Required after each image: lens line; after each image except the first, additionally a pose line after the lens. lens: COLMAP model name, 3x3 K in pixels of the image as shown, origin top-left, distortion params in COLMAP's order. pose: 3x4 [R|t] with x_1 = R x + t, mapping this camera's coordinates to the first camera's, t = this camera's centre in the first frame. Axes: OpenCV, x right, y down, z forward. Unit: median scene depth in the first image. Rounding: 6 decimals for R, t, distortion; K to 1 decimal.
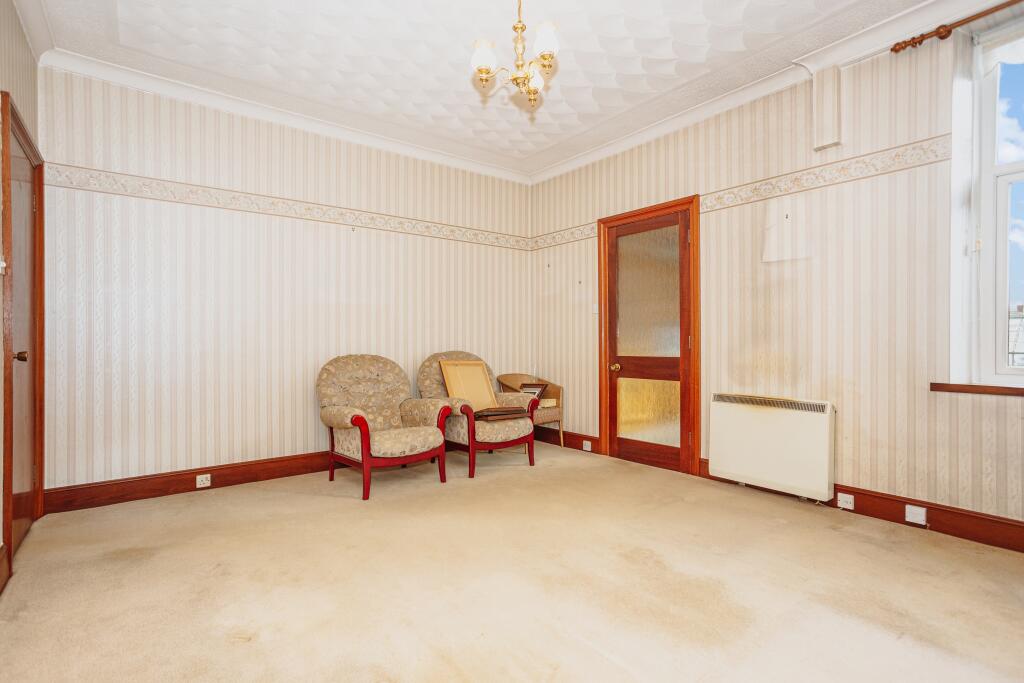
lens RADIAL K [[504.3, 0, 514.3], [0, 504.3, 343.9], [0, 0, 1]] dist [-0.024932, 0.015481]
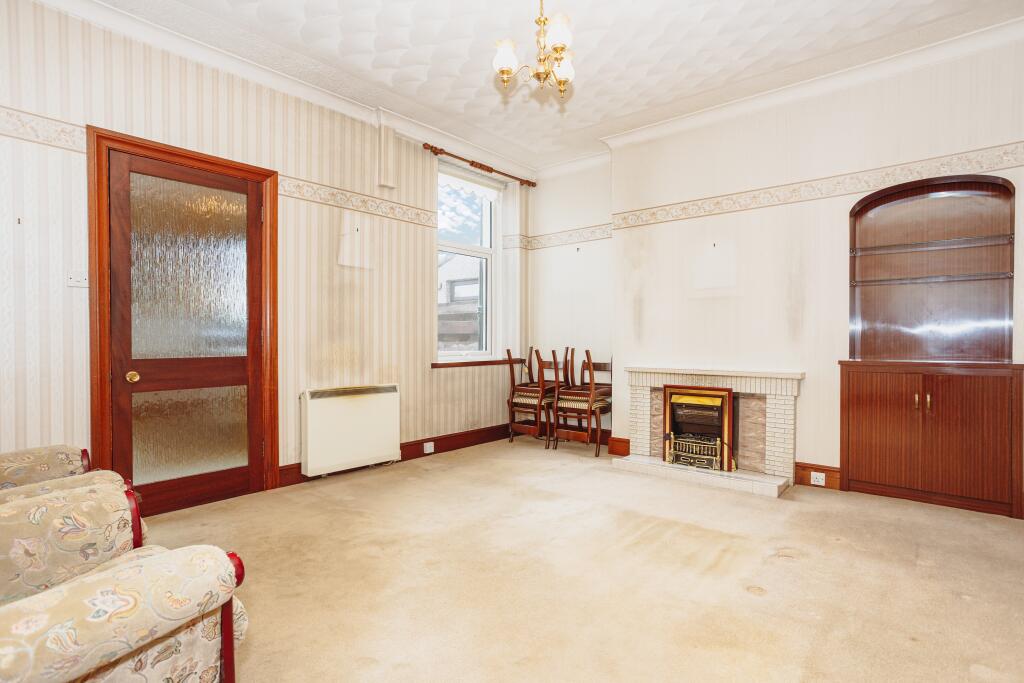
lens RADIAL K [[504.3, 0, 506.8], [0, 504.3, 341.0], [0, 0, 1]] dist [-0.024932, 0.015481]
pose [[-0.181364, -0.003782, 0.983409, -0.646814], [0.002764, 0.999987, 0.004355, -0.000757], [-0.983412, 0.003508, -0.181351, 0.845557]]
